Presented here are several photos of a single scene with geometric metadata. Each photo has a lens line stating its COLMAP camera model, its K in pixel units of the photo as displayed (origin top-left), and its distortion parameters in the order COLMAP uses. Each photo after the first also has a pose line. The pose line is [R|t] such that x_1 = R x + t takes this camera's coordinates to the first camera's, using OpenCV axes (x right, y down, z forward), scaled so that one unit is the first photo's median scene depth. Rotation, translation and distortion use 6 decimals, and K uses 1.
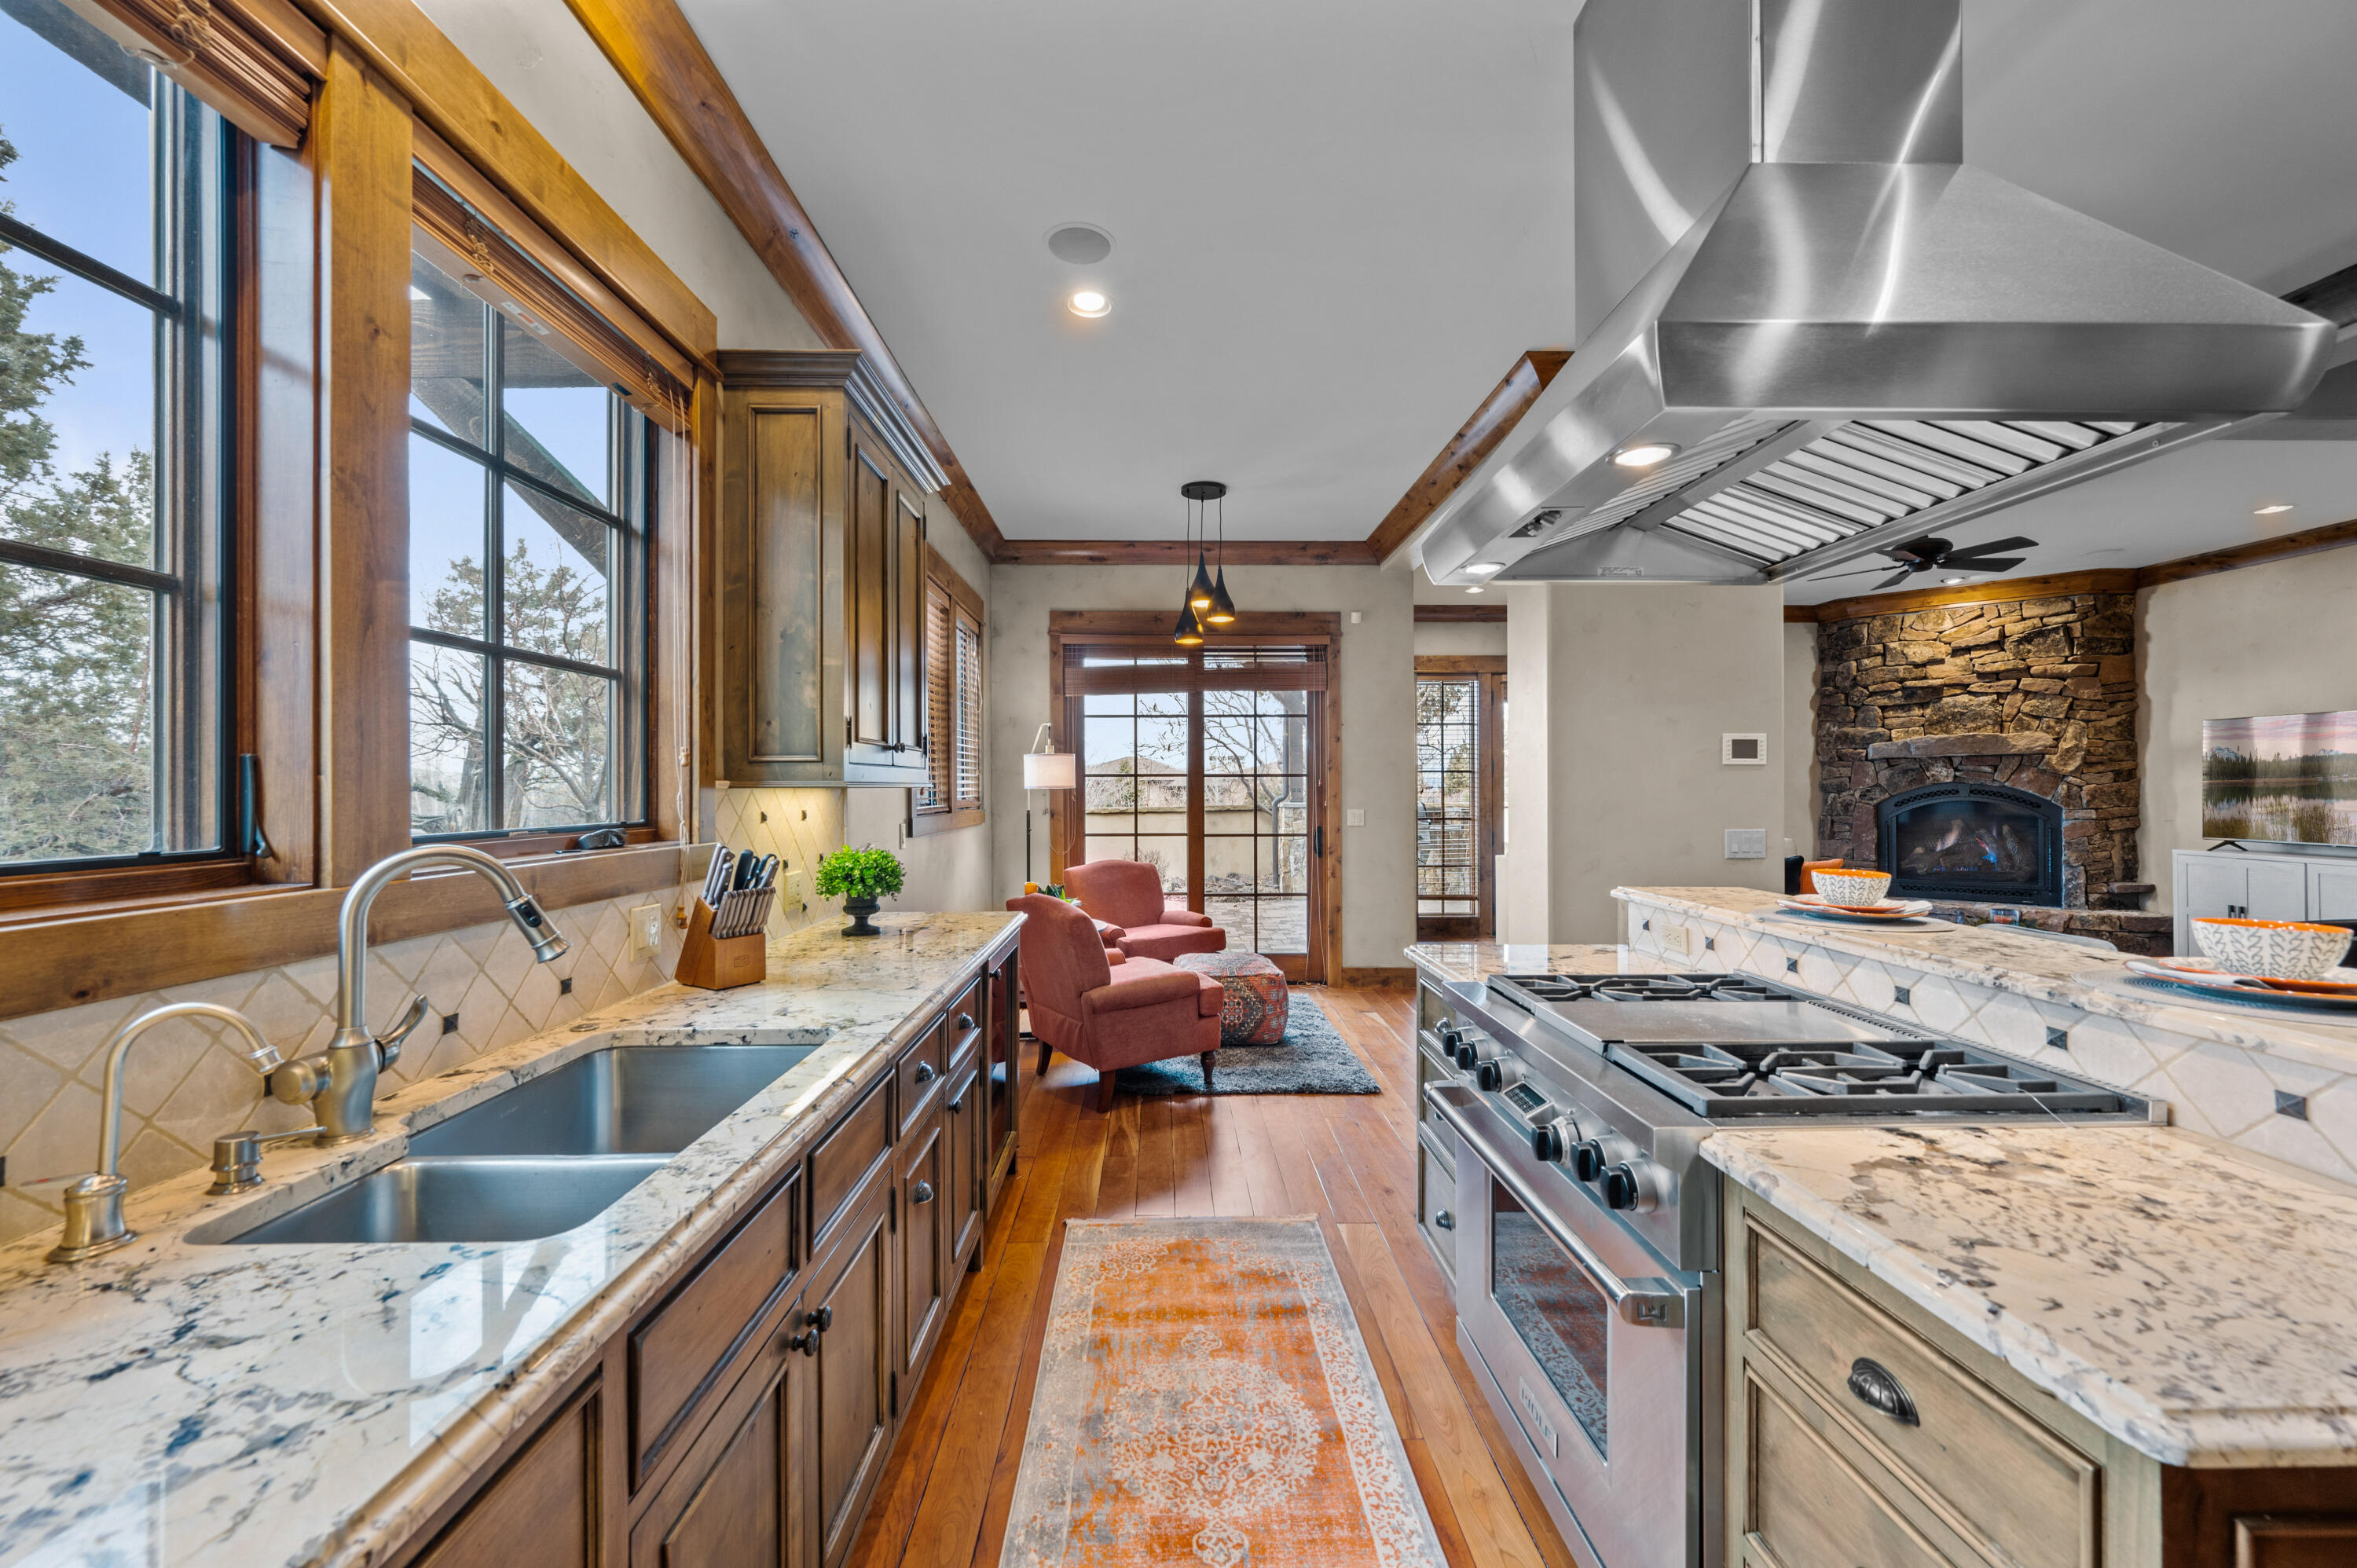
lens RADIAL K [[932.0, 0, 1175.2], [0, 932.0, 783.9], [0, 0, 1]] dist [0.002788, -0.002254]
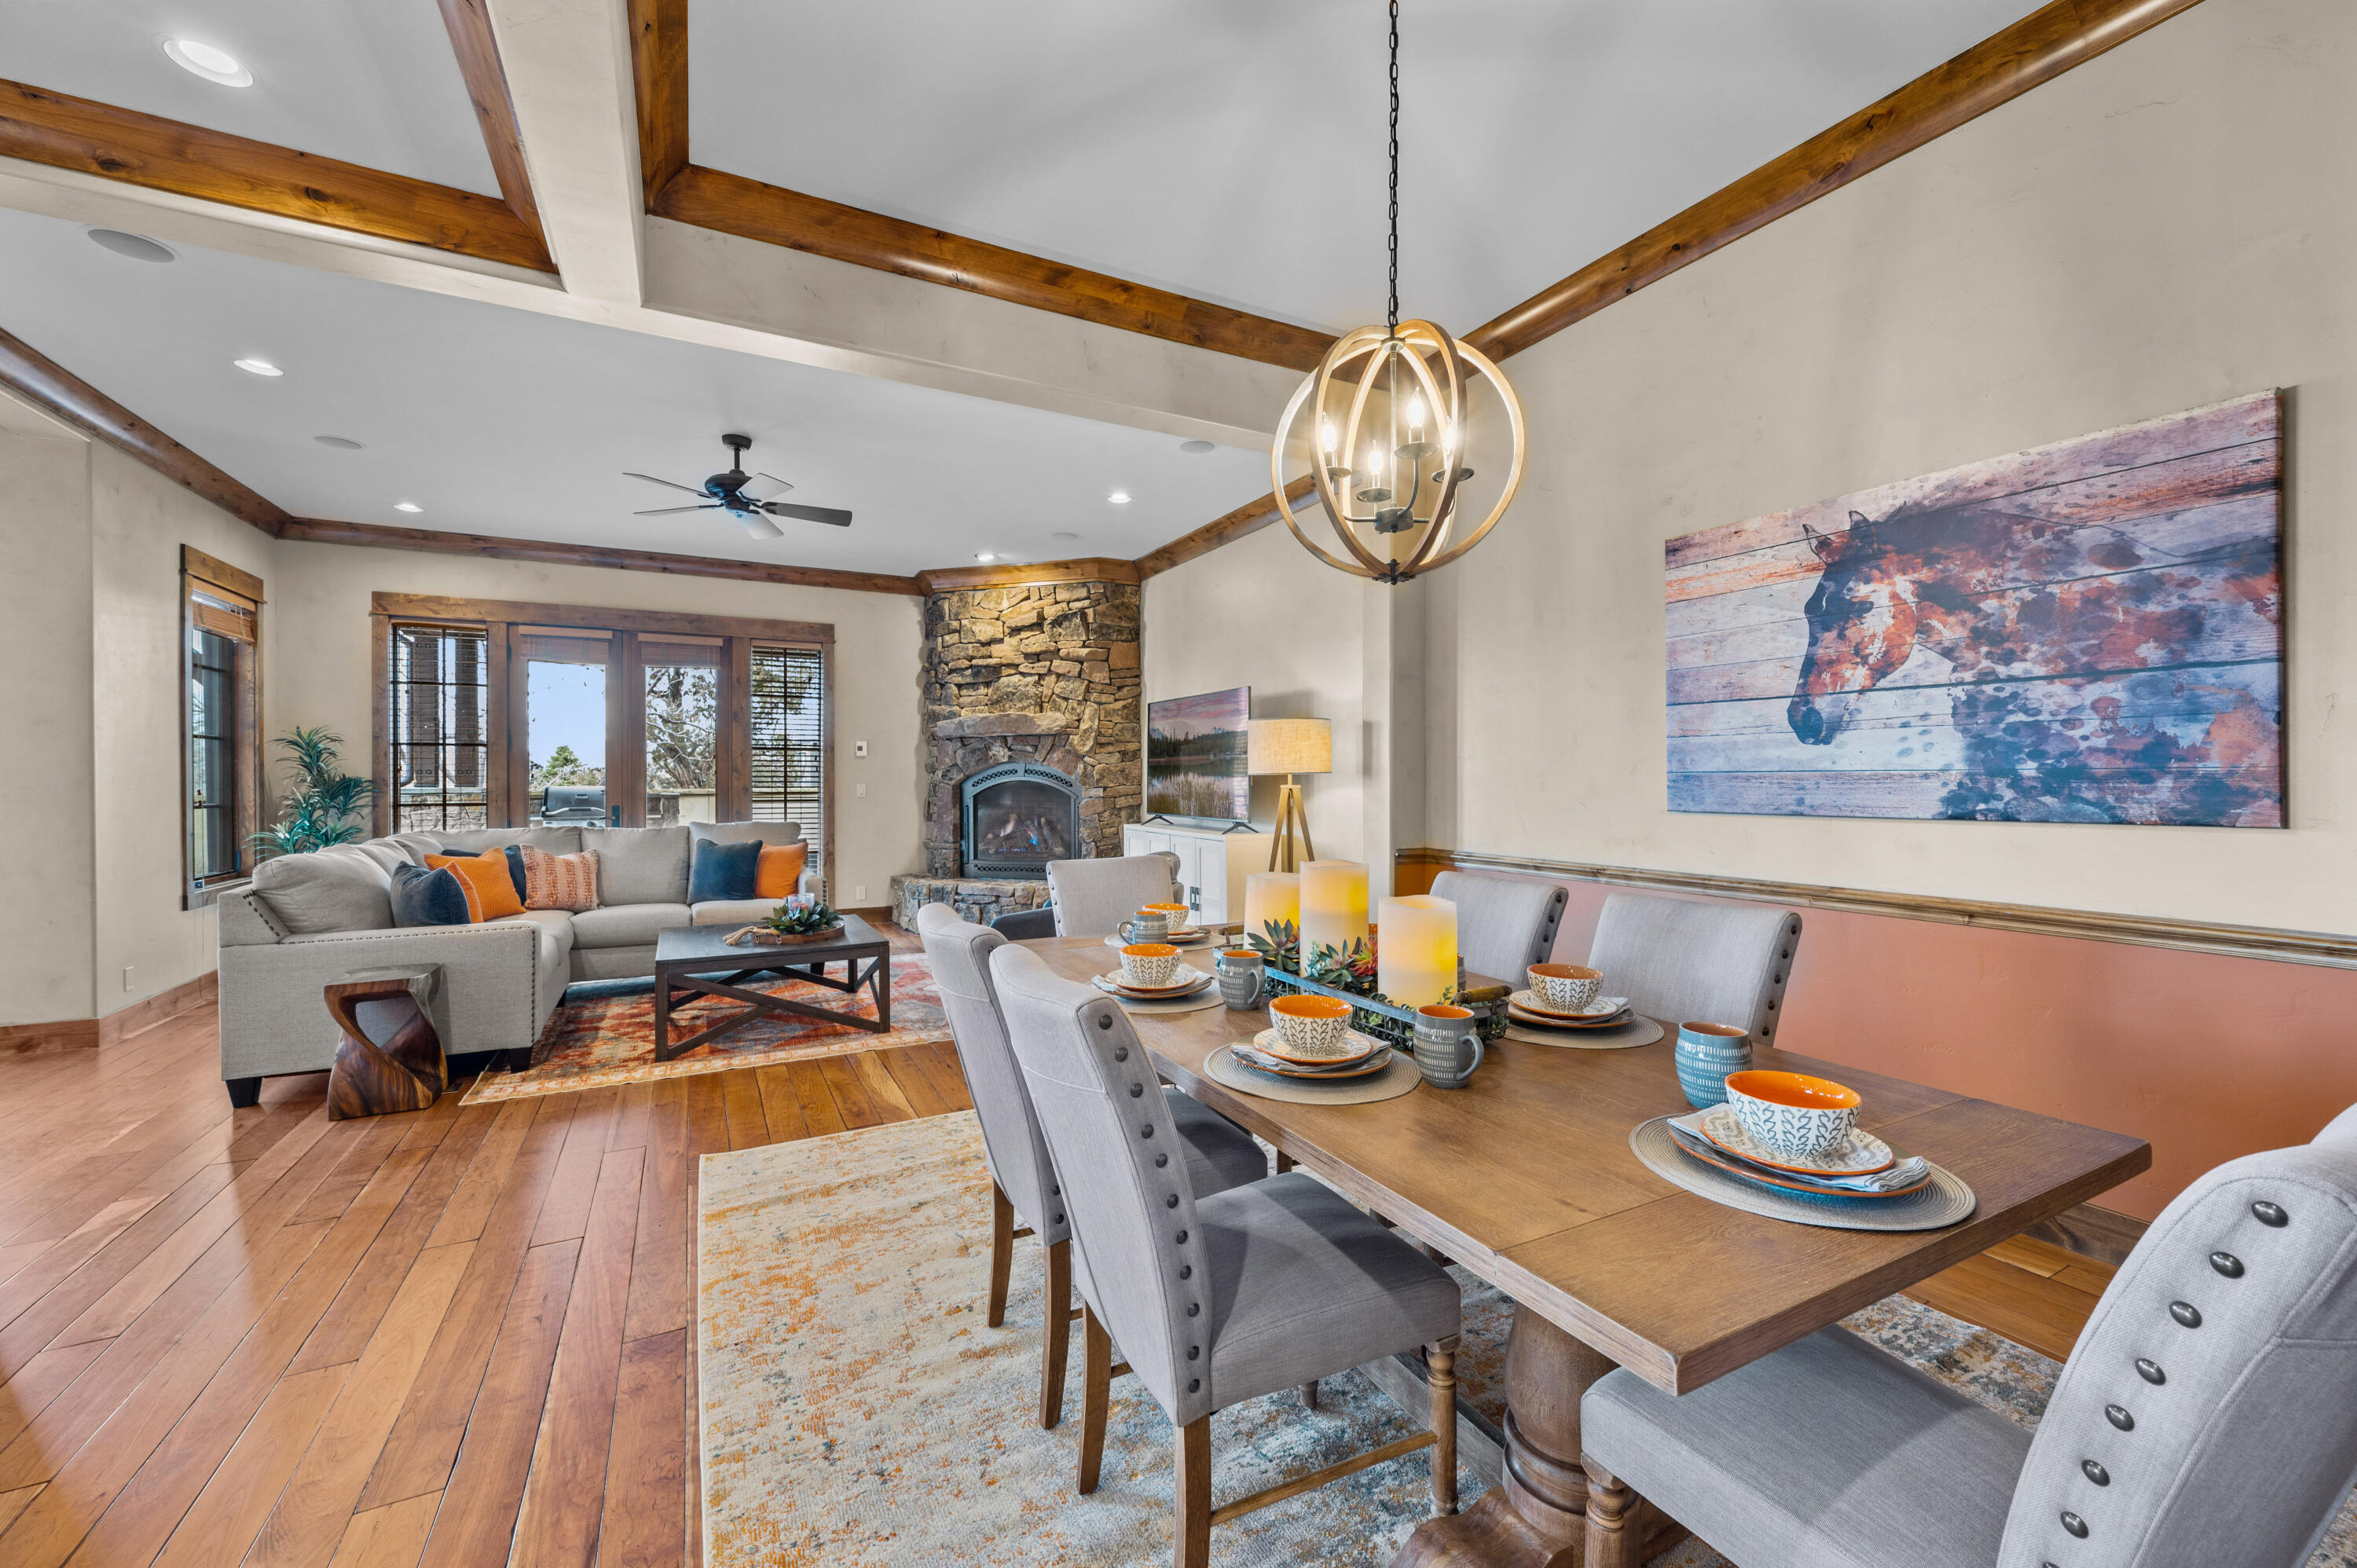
lens RADIAL K [[932.0, 0, 1185.5], [0, 932.0, 782.1], [0, 0, 1]] dist [0.002788, -0.002254]
pose [[0.894175, 0.000188, 0.447718, 0.582538], [-0.003843, 0.999966, 0.007255, 0.012572], [-0.447701, -0.008208, 0.894146, 0.019316]]
